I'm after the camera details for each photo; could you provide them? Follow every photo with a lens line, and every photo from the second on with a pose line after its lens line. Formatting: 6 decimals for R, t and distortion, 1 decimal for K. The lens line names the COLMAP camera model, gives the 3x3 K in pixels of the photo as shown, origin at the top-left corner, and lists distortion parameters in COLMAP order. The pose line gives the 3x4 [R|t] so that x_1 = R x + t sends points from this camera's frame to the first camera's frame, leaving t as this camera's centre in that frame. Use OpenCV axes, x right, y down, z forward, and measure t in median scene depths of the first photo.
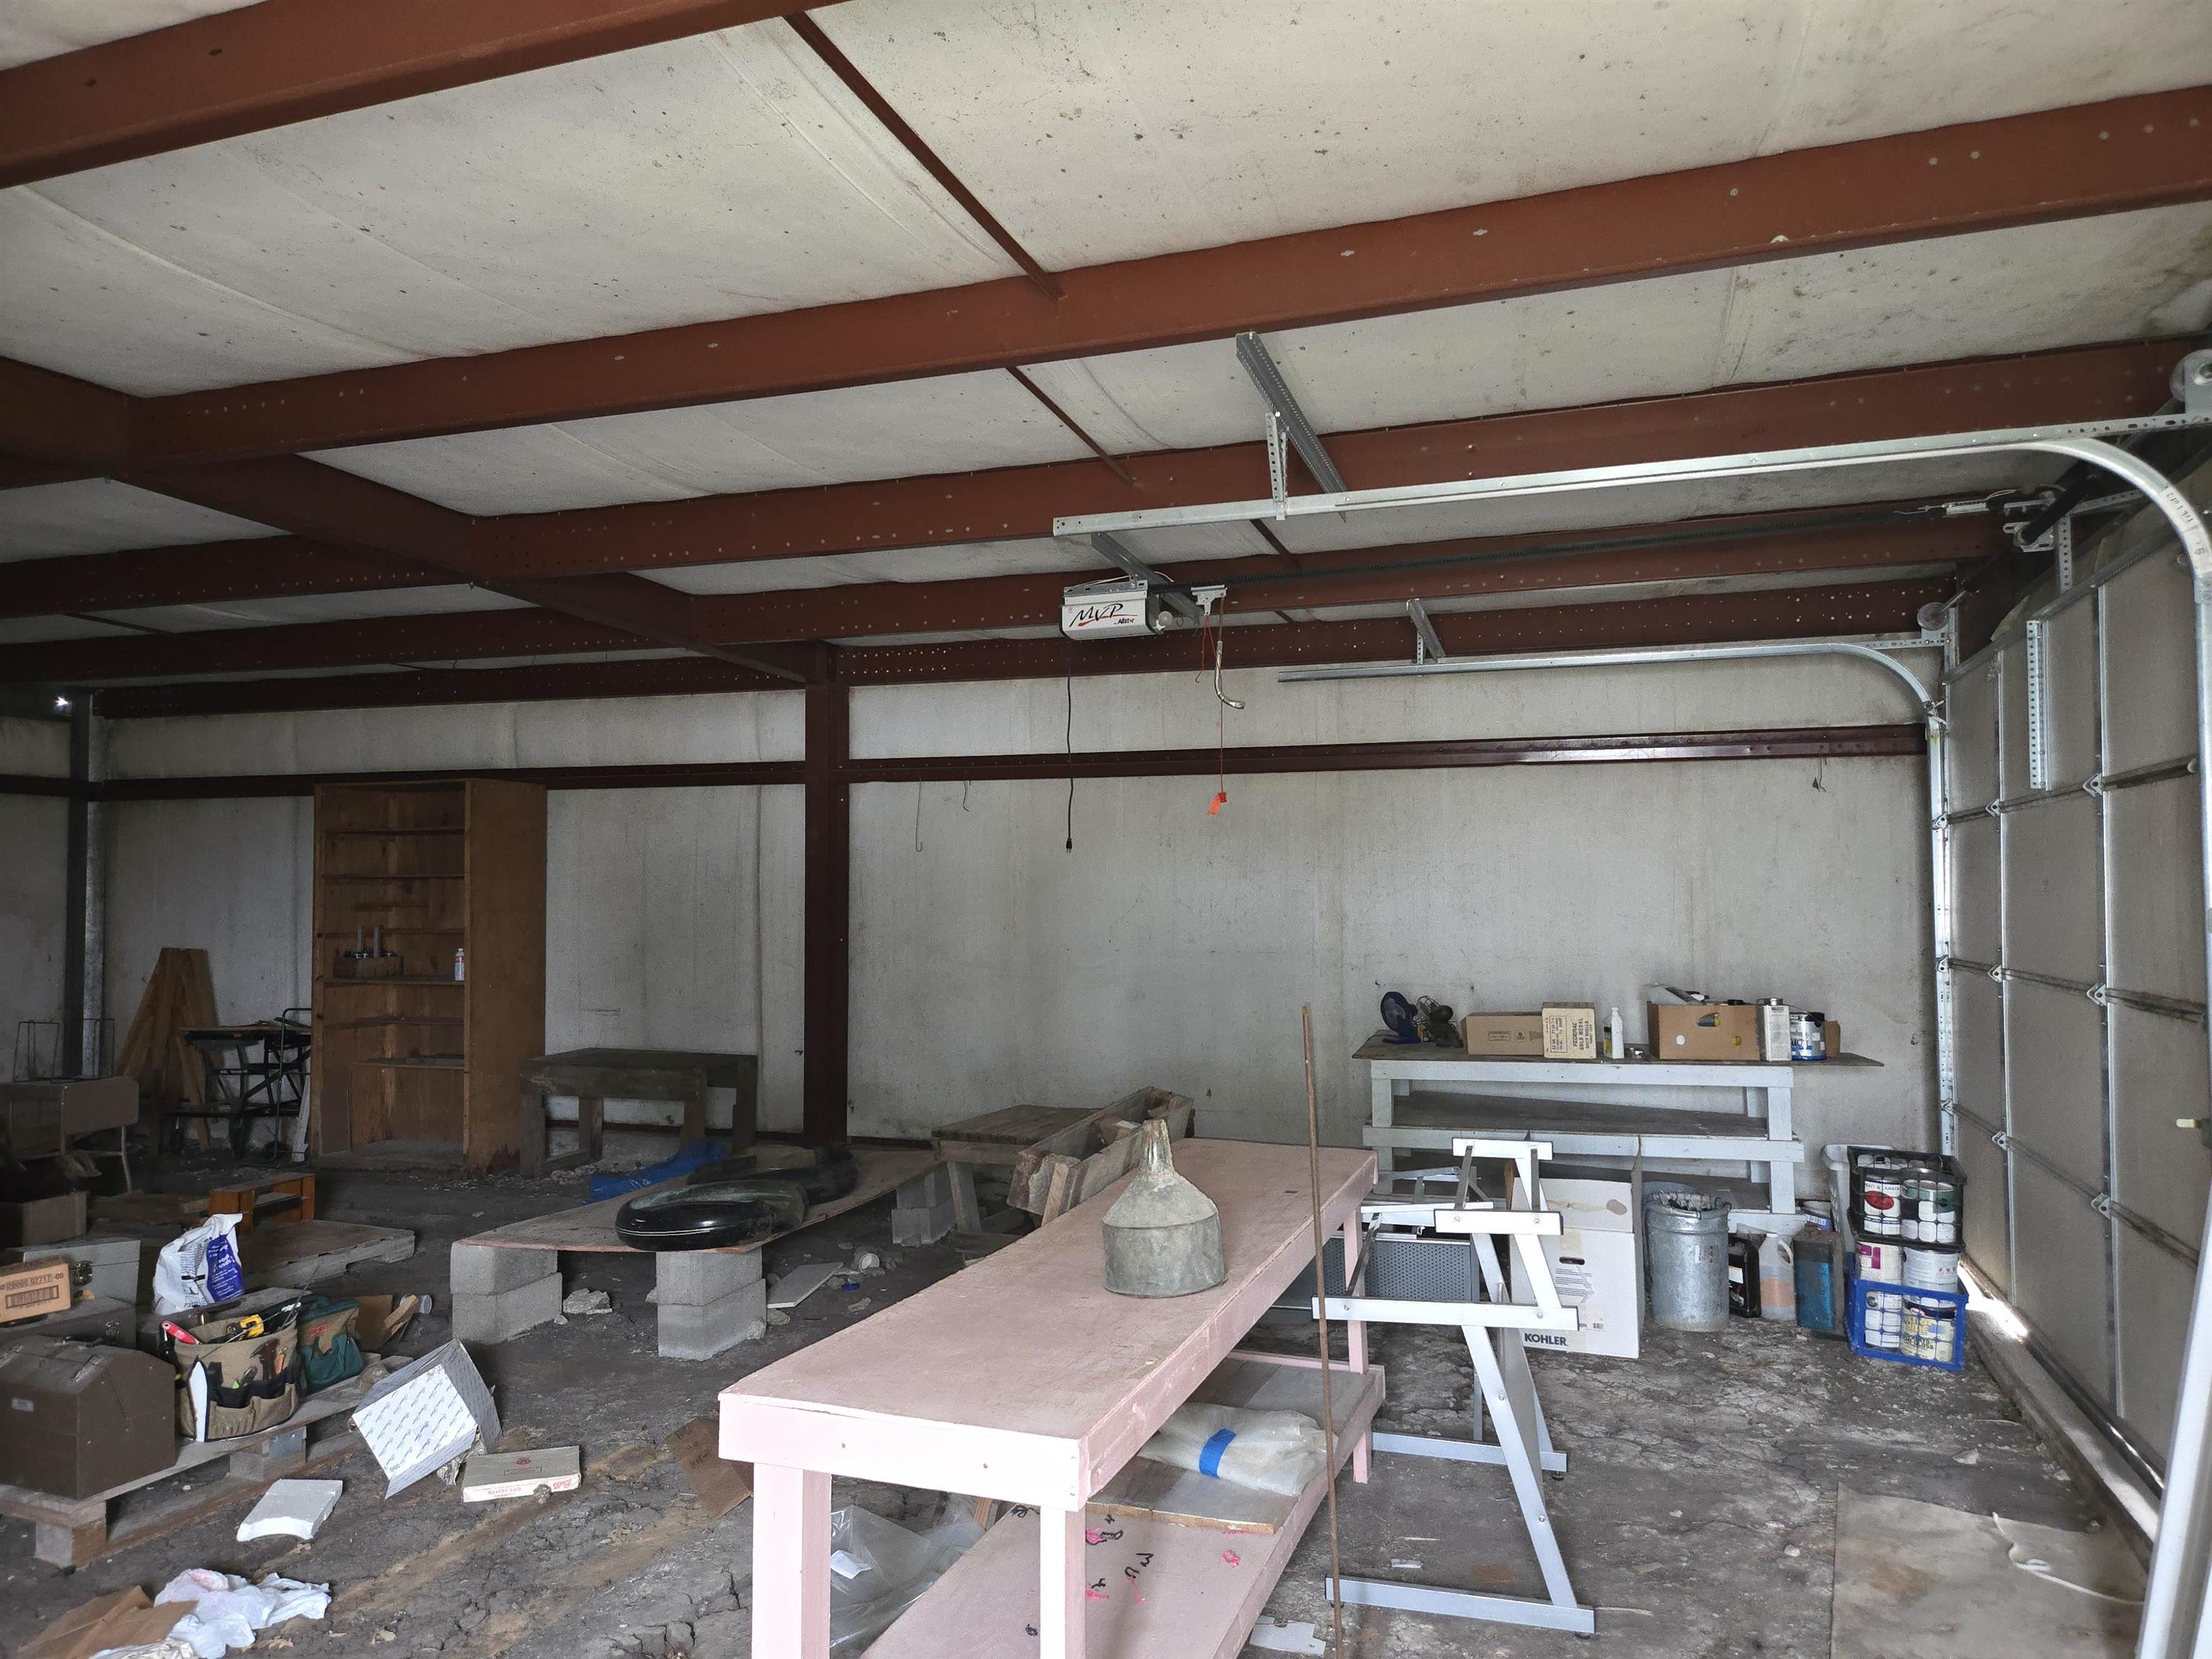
lens RADIAL K [[1469.0, 0, 1110.4], [0, 1469.0, 844.4], [0, 0, 1]] dist [0.077020, -0.071094]
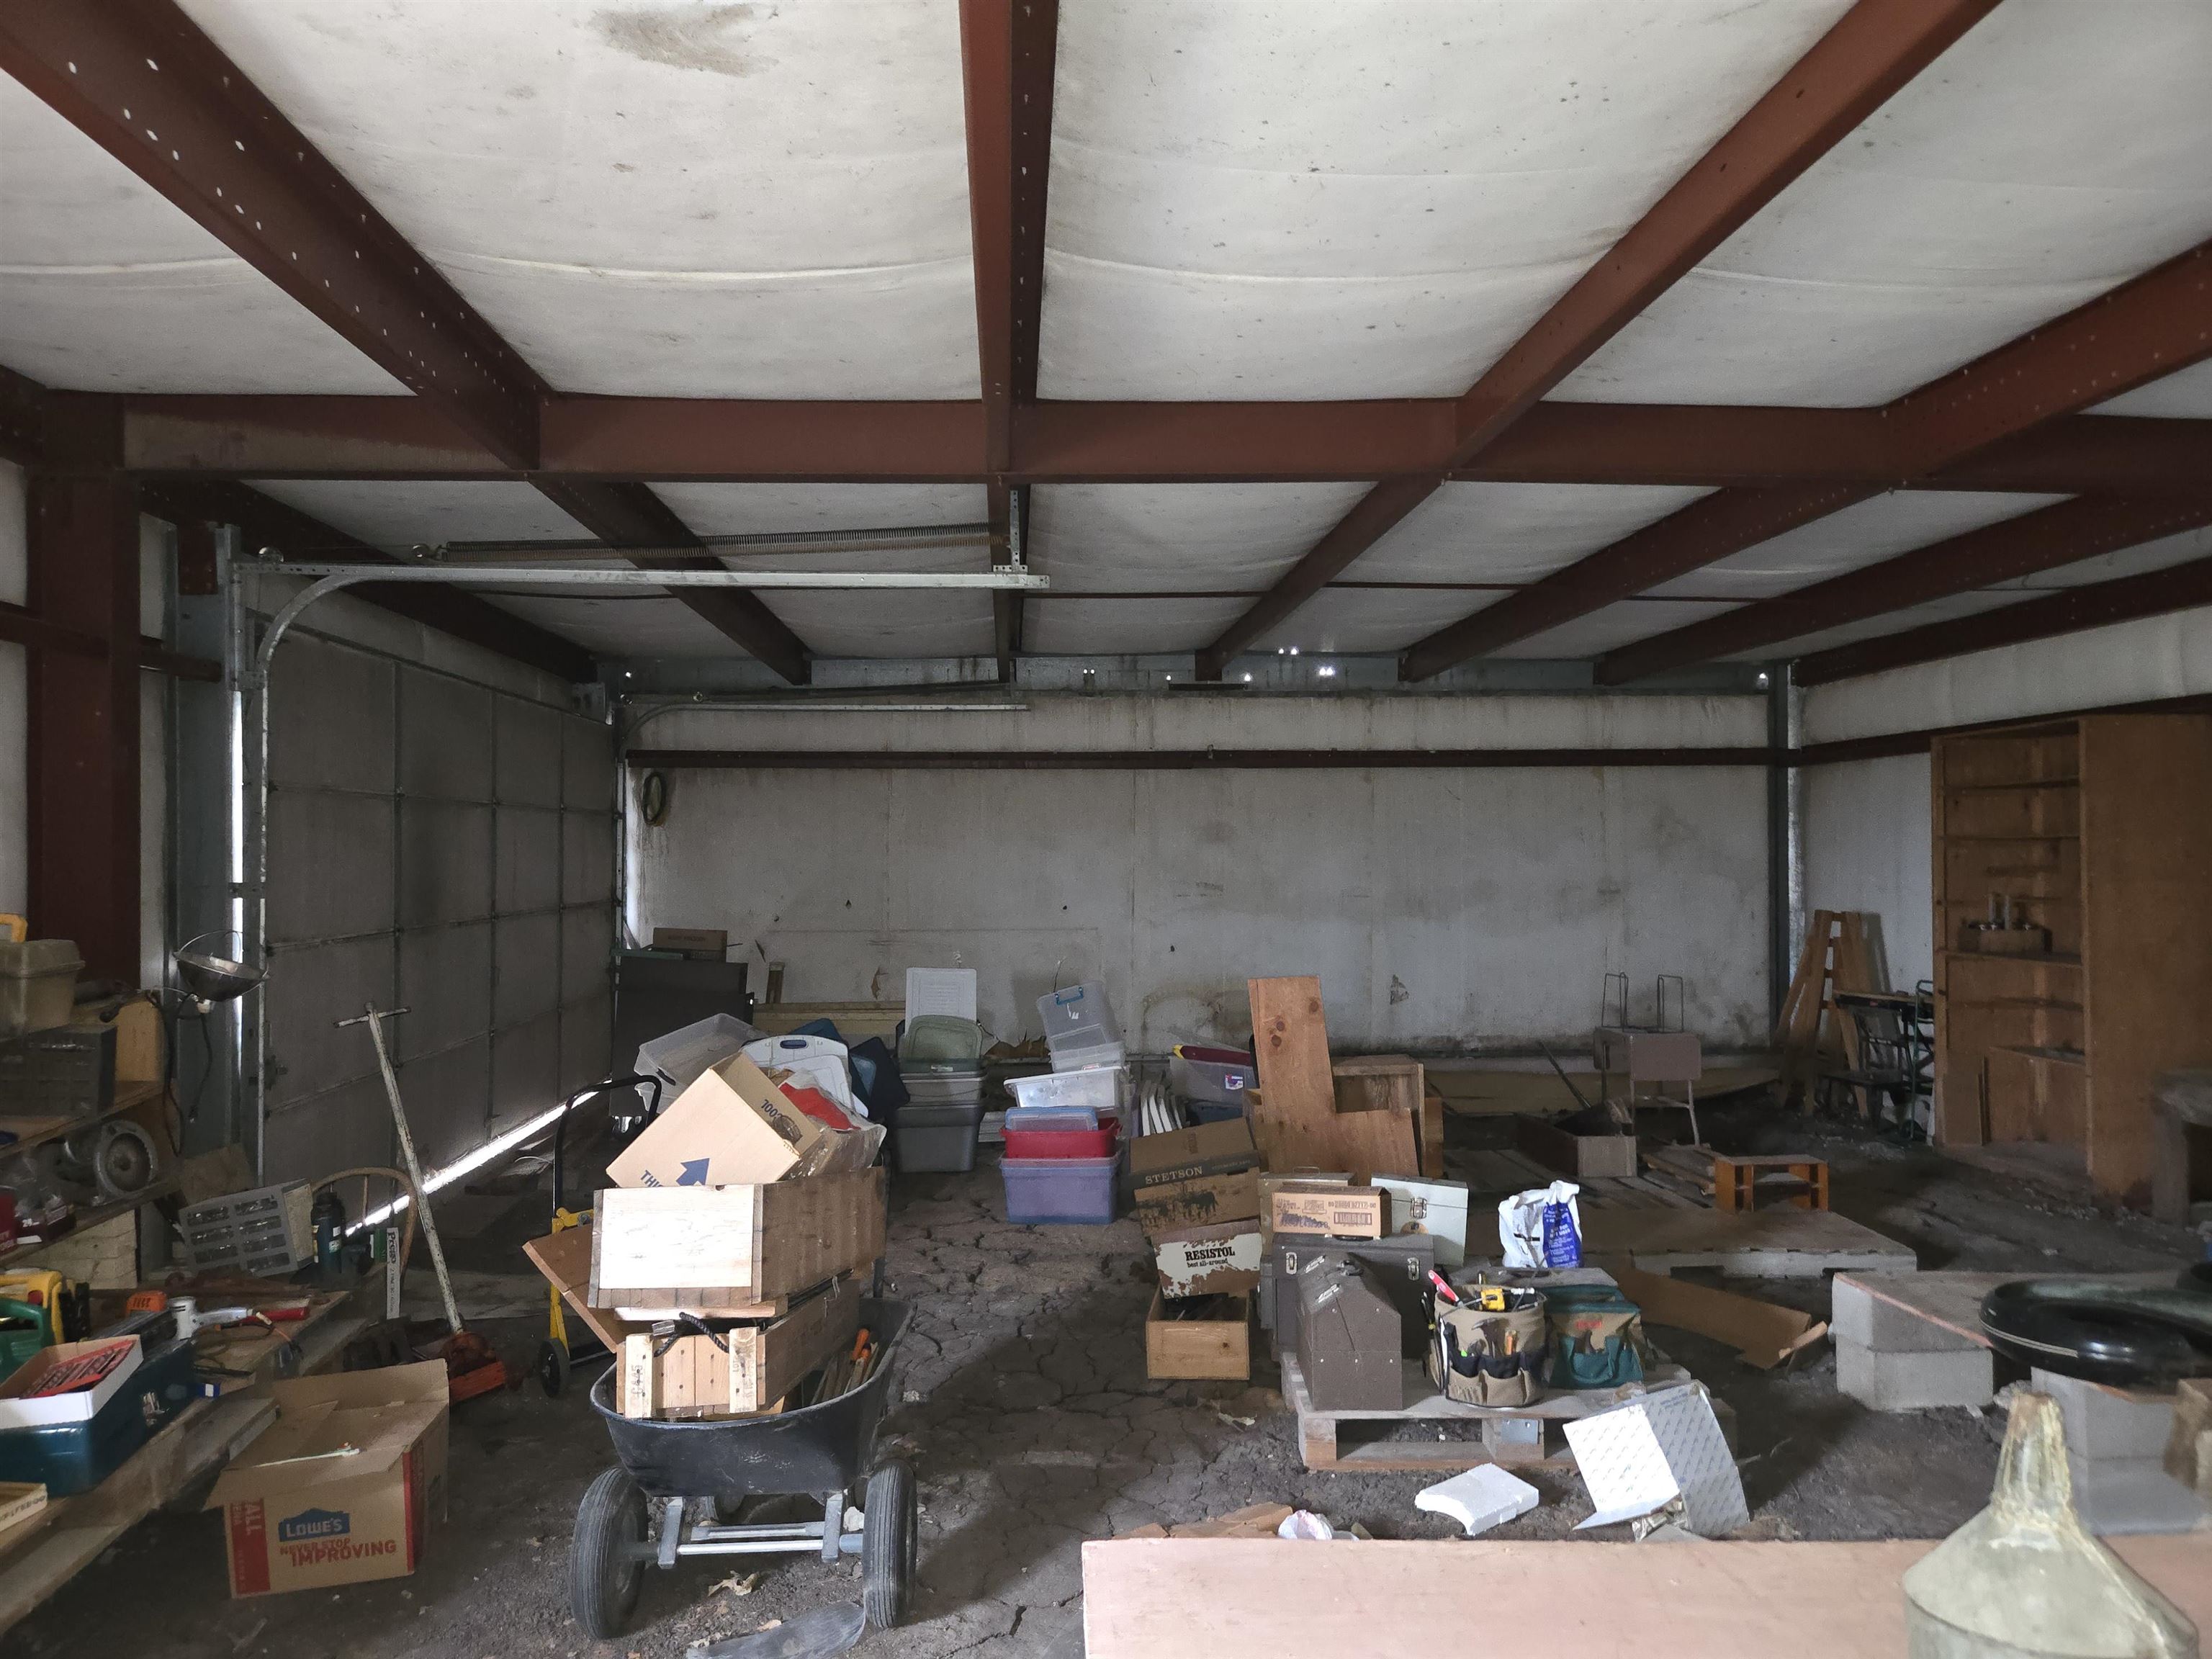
lens RADIAL K [[1469.0, 0, 1110.4], [0, 1469.0, 844.4], [0, 0, 1]] dist [0.077020, -0.071094]
pose [[0.383978, -0.007367, -0.923313, 0.115318], [0.035841, 0.999333, 0.006931, 0.001071], [0.922646, -0.035754, 0.383986, 0.185190]]
